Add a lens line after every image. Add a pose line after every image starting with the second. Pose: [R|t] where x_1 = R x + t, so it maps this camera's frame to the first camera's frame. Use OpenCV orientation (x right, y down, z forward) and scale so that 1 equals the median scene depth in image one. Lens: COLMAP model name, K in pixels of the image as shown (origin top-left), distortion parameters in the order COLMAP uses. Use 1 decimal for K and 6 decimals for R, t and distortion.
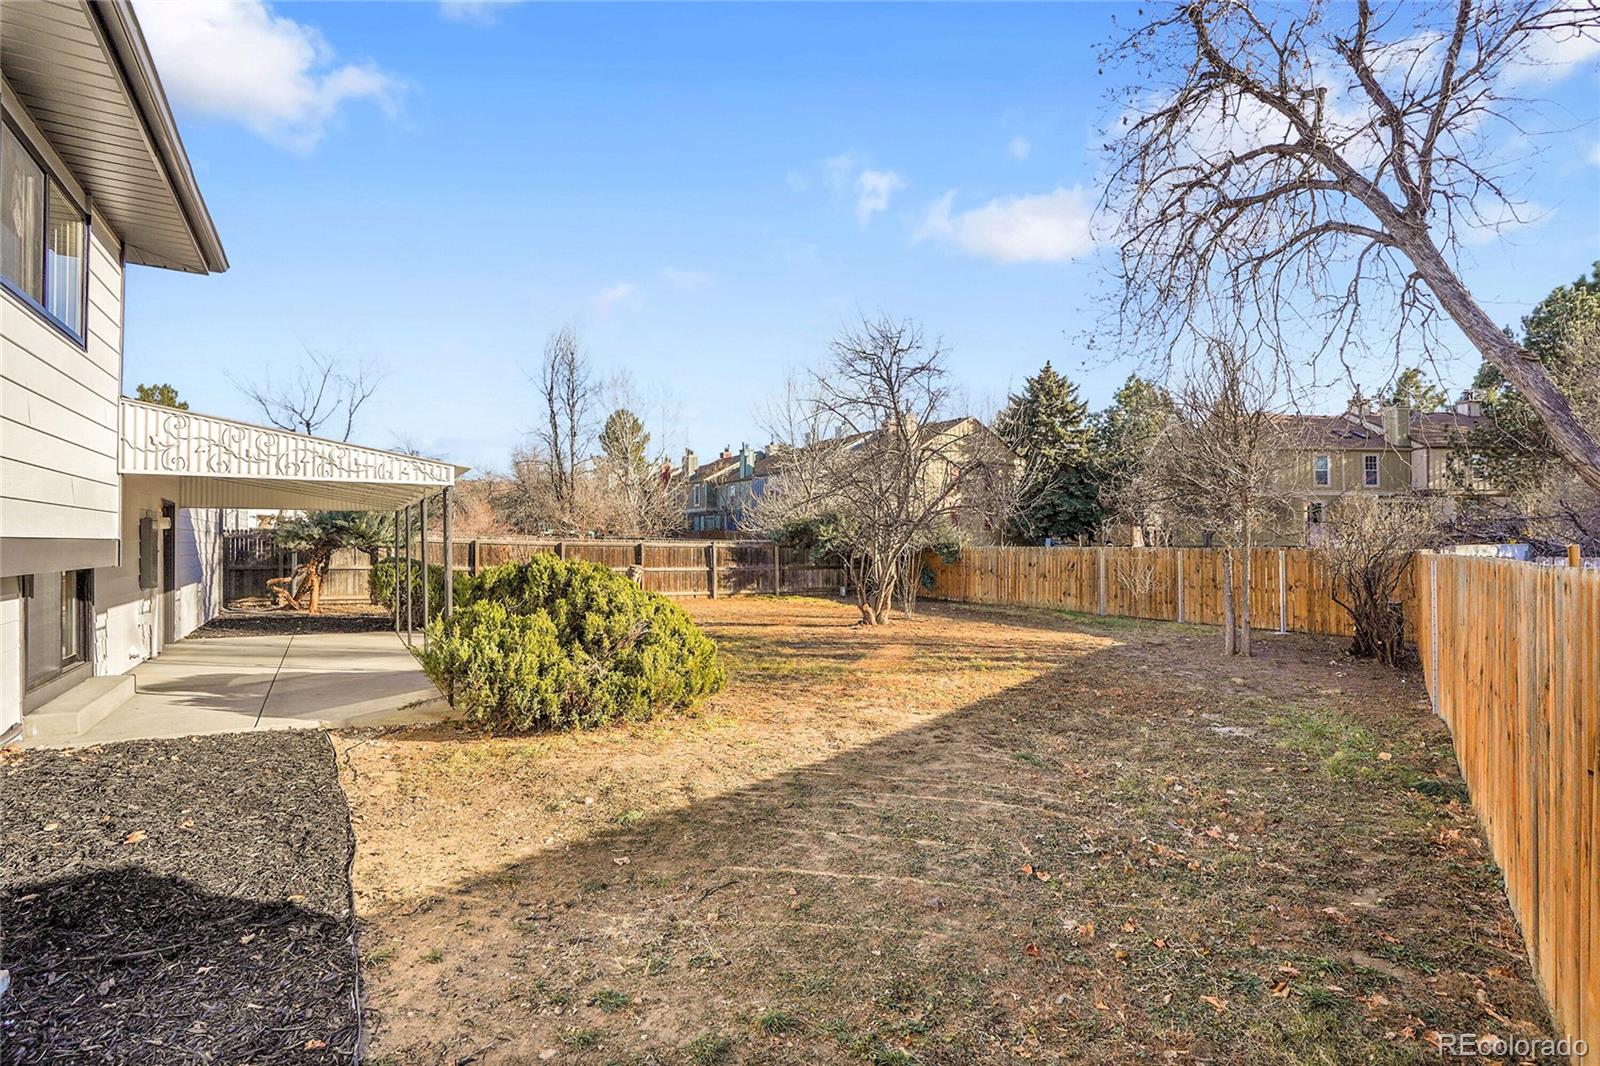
lens RADIAL K [[777.1, 0, 798.7], [0, 777.1, 541.4], [0, 0, 1]] dist [-0.079741, 0.035154]
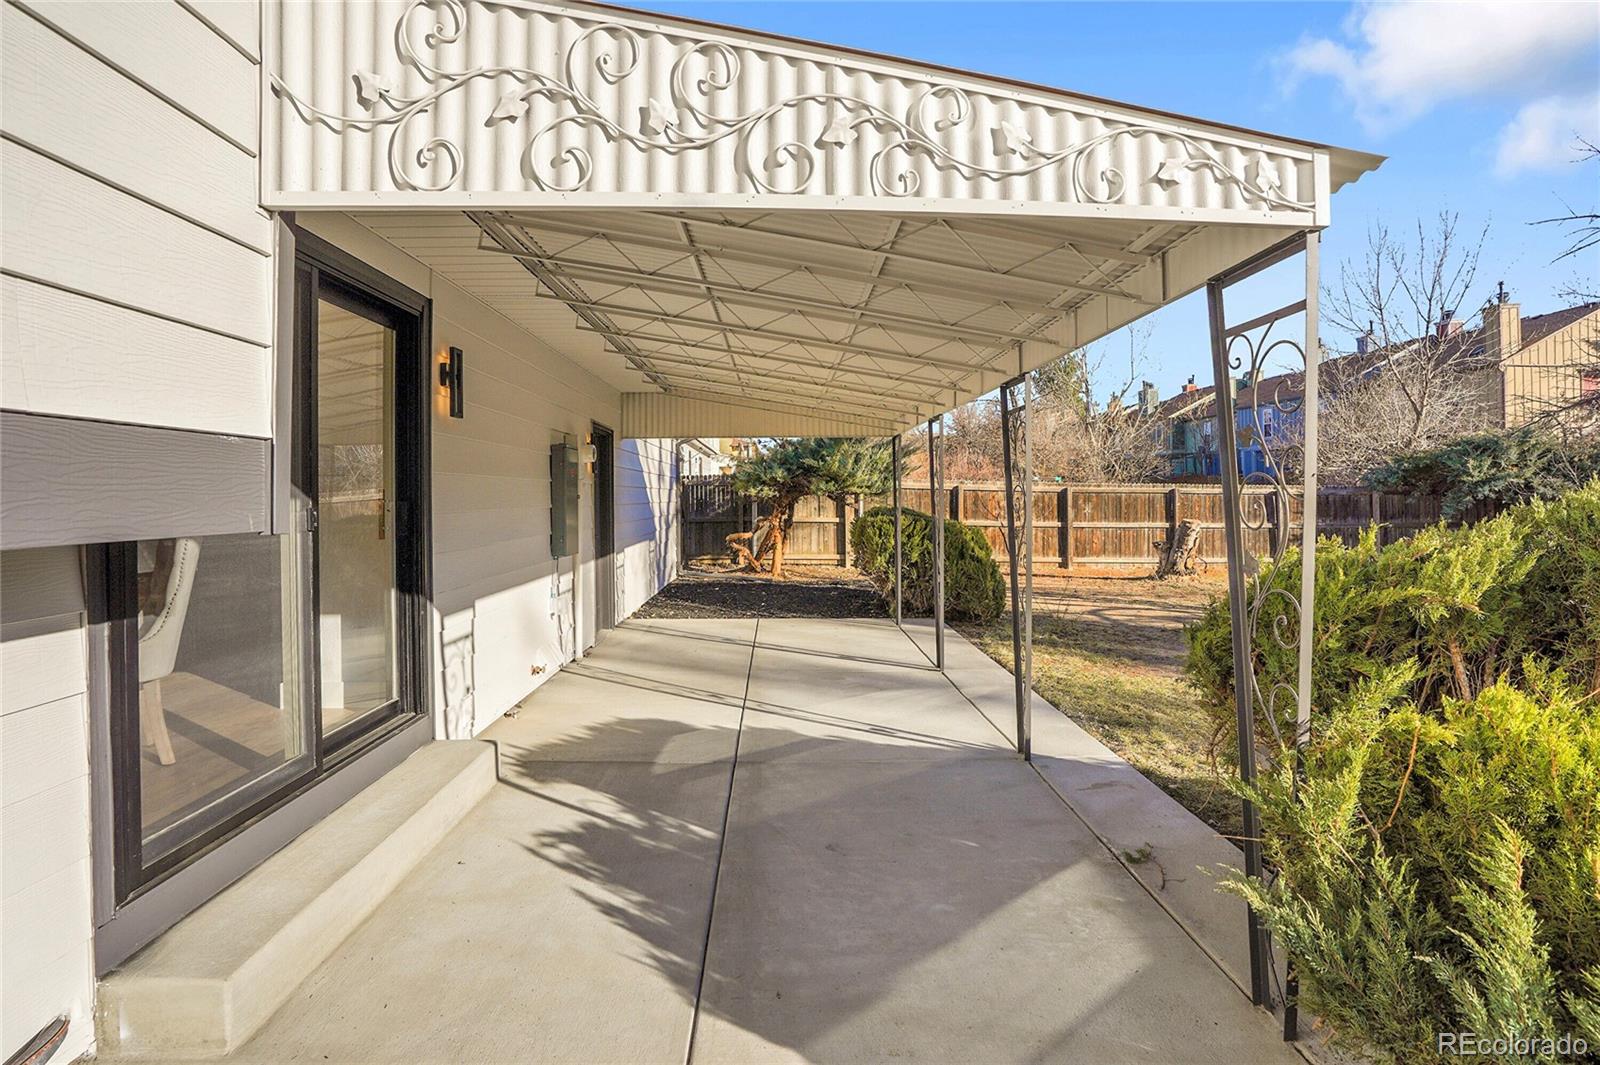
lens RADIAL K [[739.6, 0, 796.5], [0, 739.6, 535.0], [0, 0, 1]] dist [-0.073374, 0.028908]
pose [[0.866472, 0.019118, -0.498860, -0.299740], [0.008905, 0.998516, 0.053734, 0.010677], [0.499147, -0.051001, 0.865015, 0.430080]]
